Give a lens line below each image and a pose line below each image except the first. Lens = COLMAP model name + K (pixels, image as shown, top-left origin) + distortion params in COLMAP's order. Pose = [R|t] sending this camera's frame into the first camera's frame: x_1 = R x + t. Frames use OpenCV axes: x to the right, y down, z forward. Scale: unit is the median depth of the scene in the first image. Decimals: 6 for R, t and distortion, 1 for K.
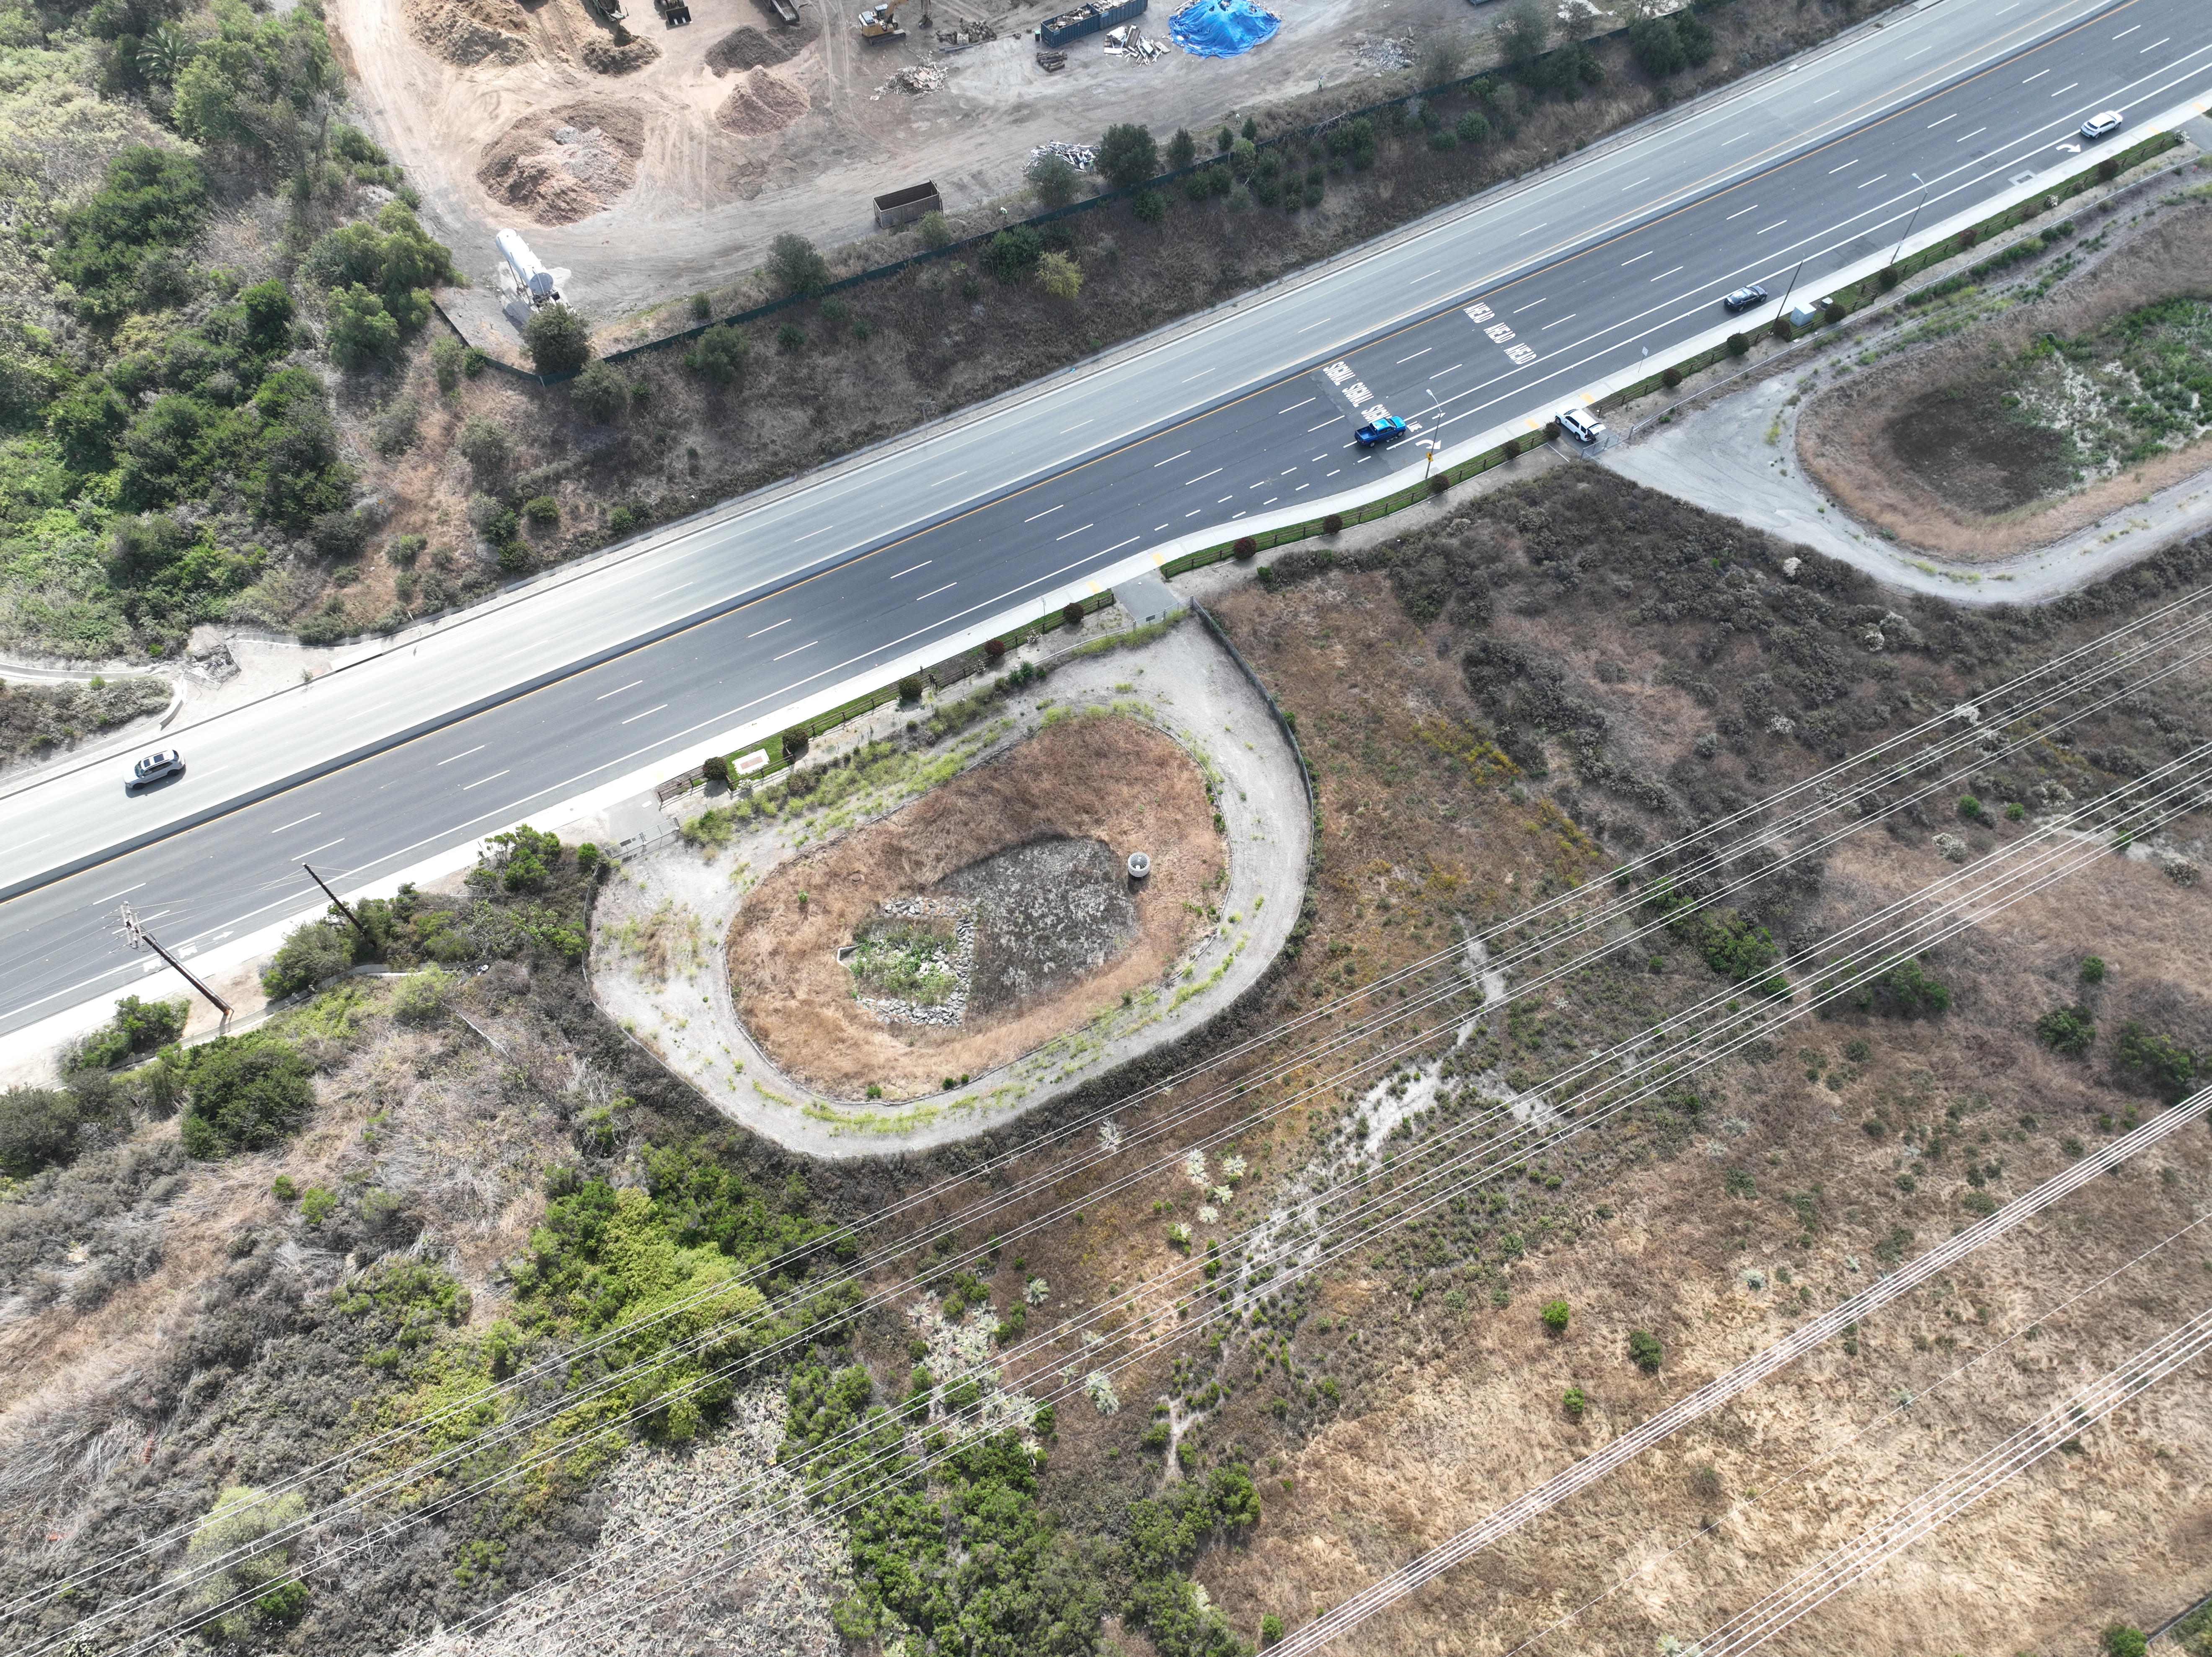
lens RADIAL K [[1534.8, 0, 1111.0], [0, 1534.8, 829.2], [0, 0, 1]] dist [-0.003042, 0.013414]
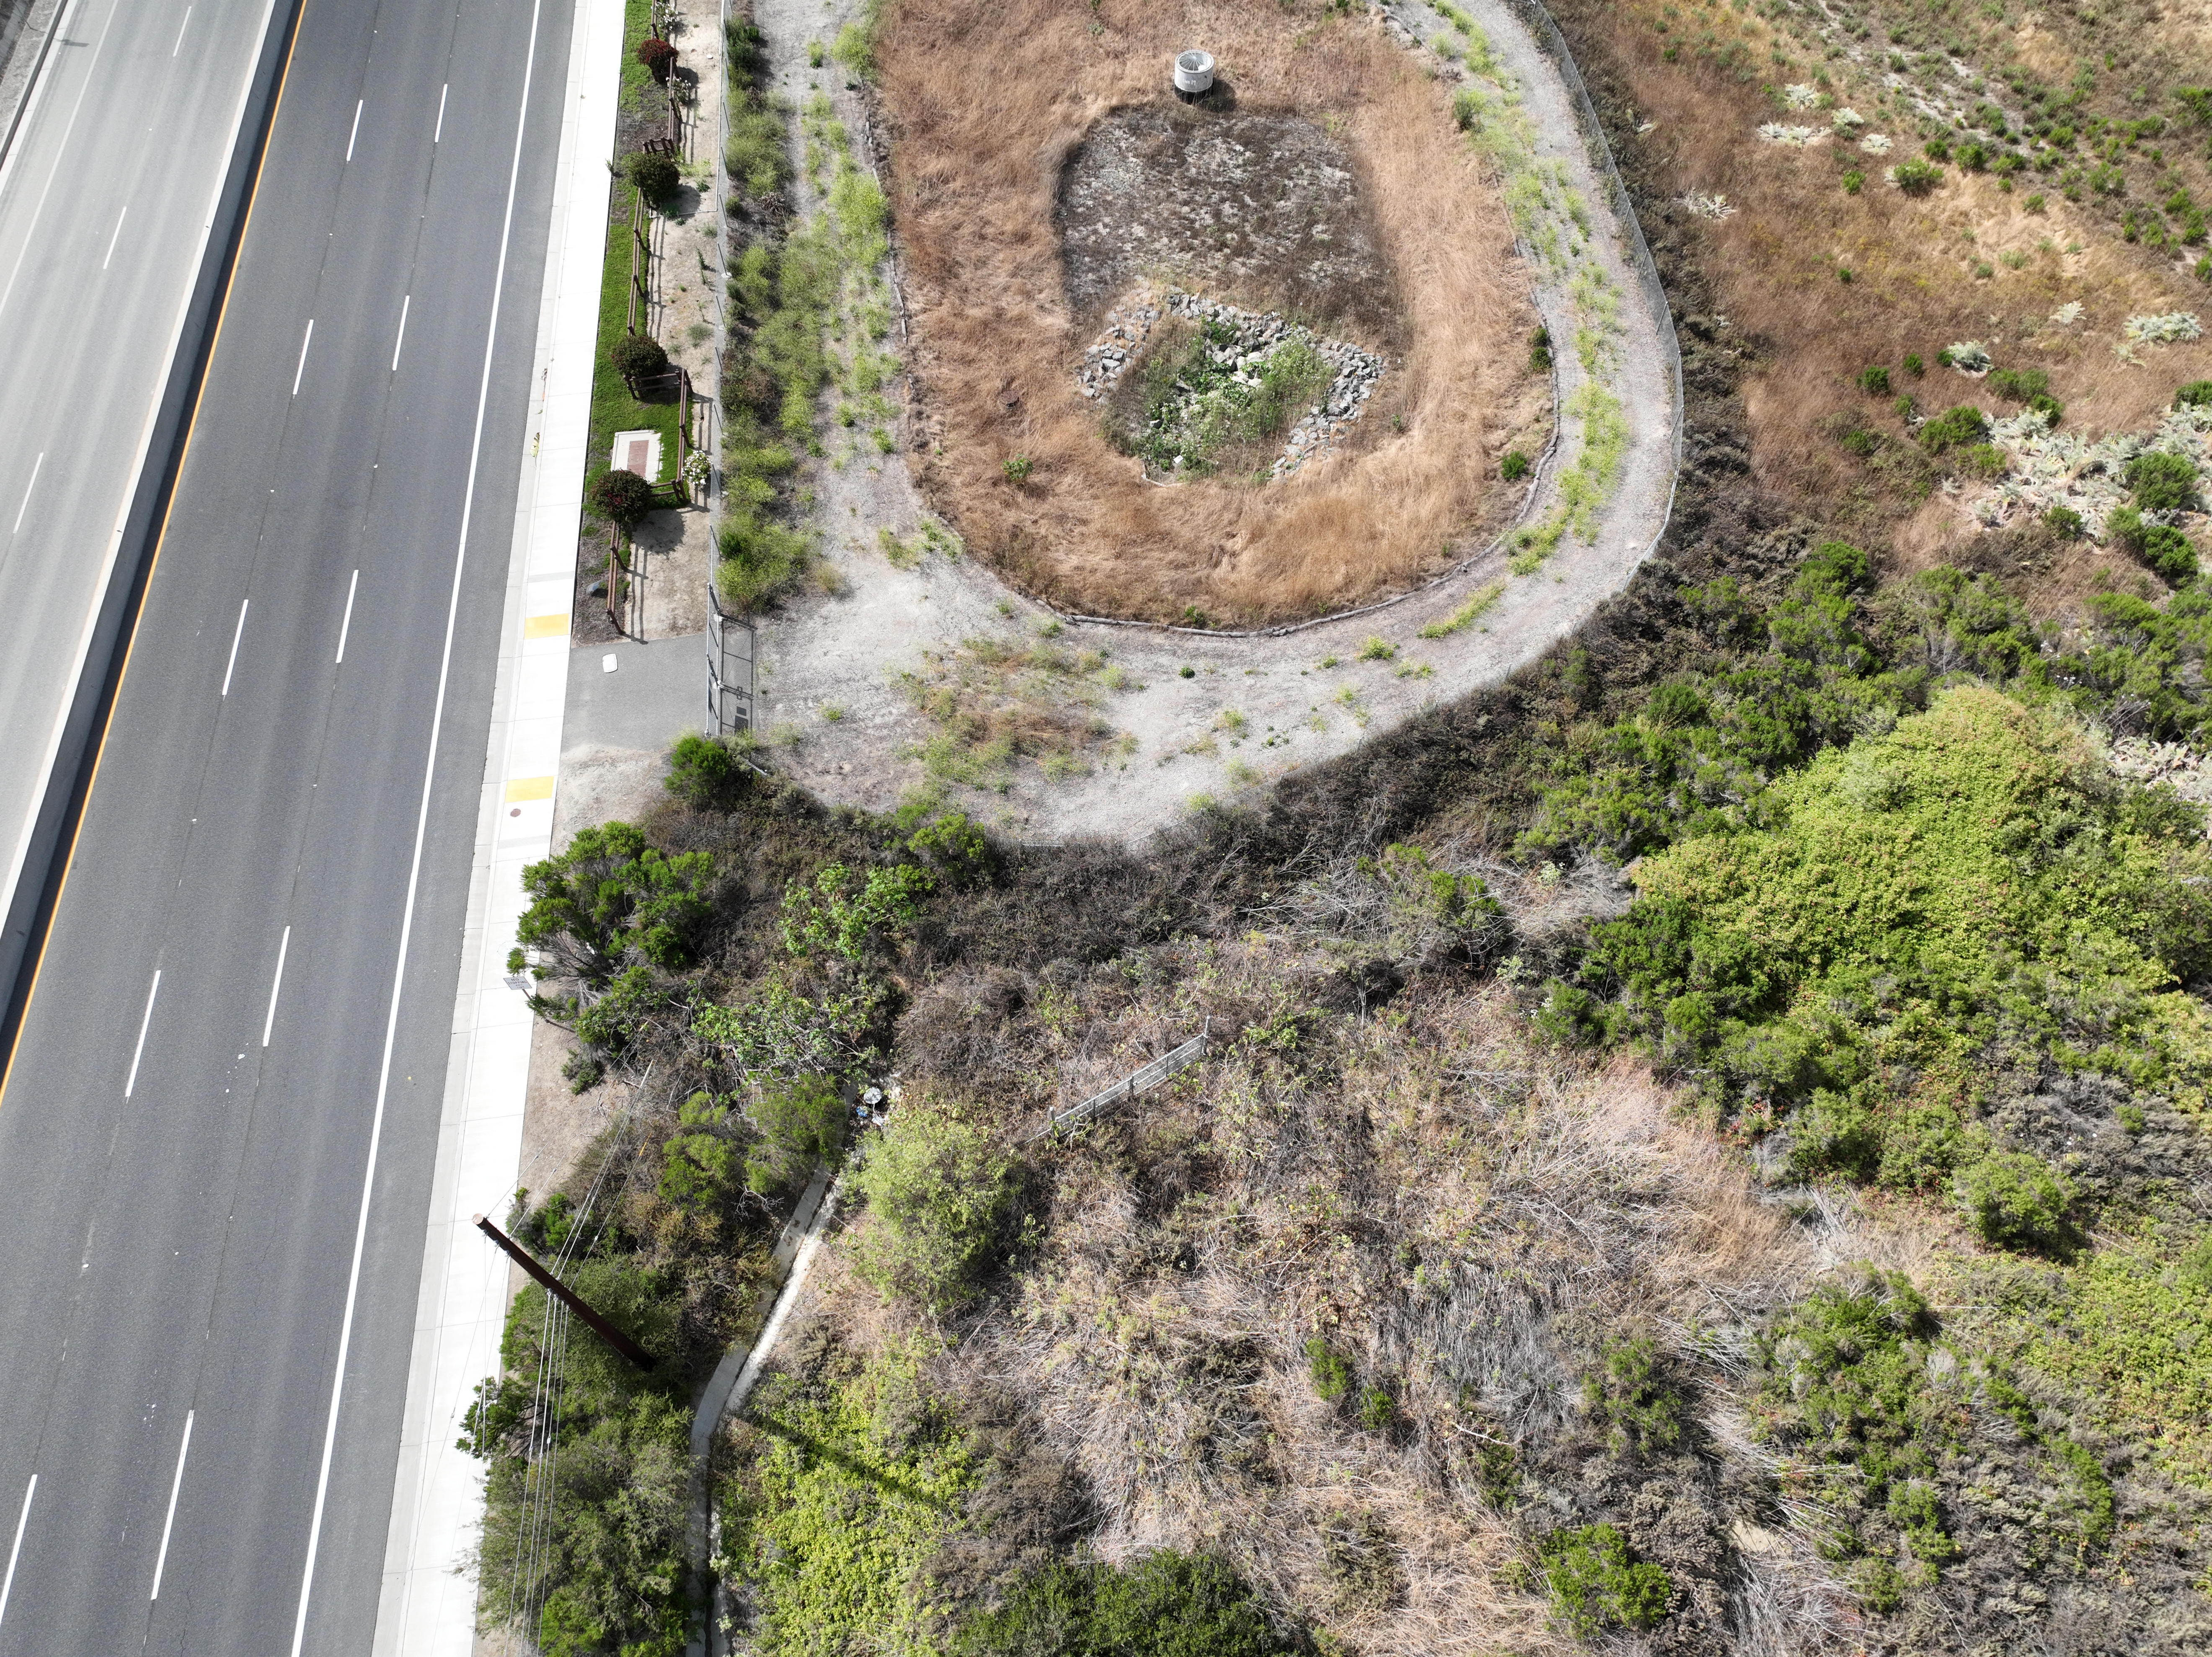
lens RADIAL K [[1534.8, 0, 1111.0], [0, 1534.8, 829.2], [0, 0, 1]] dist [-0.003042, 0.013414]
pose [[0.387639, -0.782237, 0.487691, -0.479857], [0.777004, 0.561932, 0.283719, -0.003966], [-0.495984, 0.268958, 0.825628, 0.613118]]
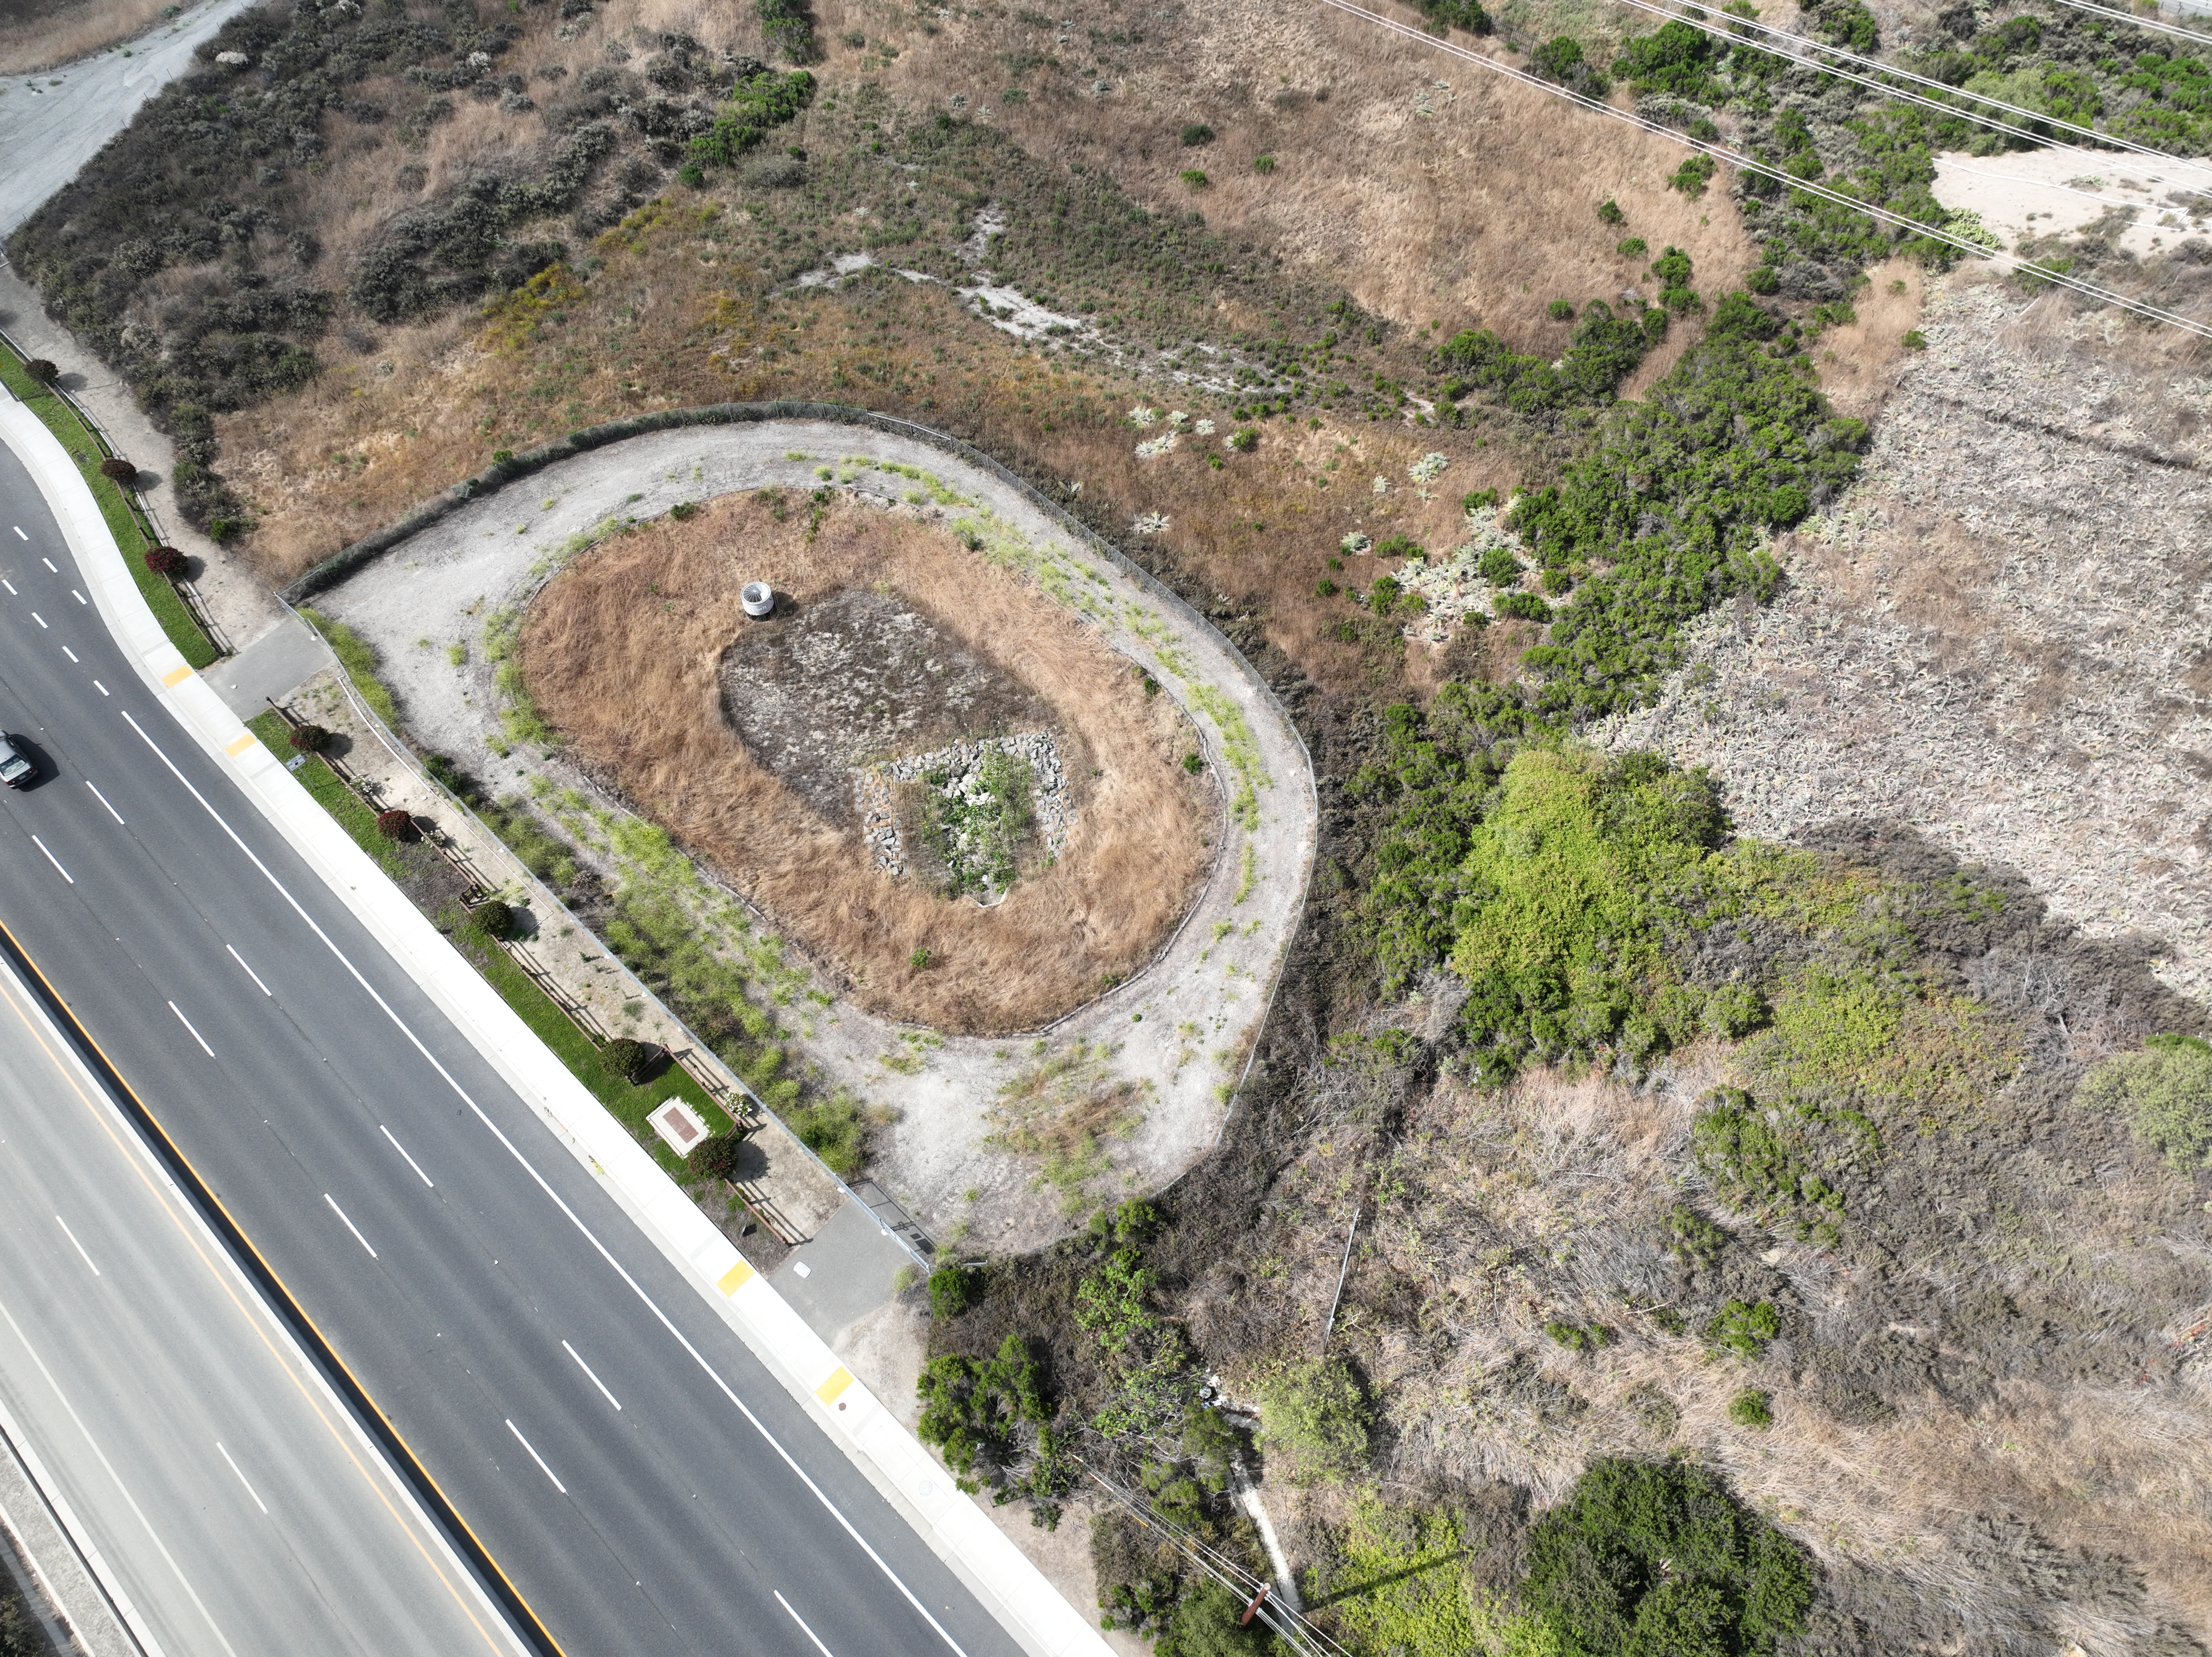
lens RADIAL K [[1534.8, 0, 1111.0], [0, 1534.8, 829.2], [0, 0, 1]] dist [-0.003042, 0.013414]
pose [[-0.301569, -0.792186, 0.530563, -0.492844], [0.806898, 0.084386, 0.584632, -0.251254], [-0.507909, 0.604417, 0.613765, 0.528884]]
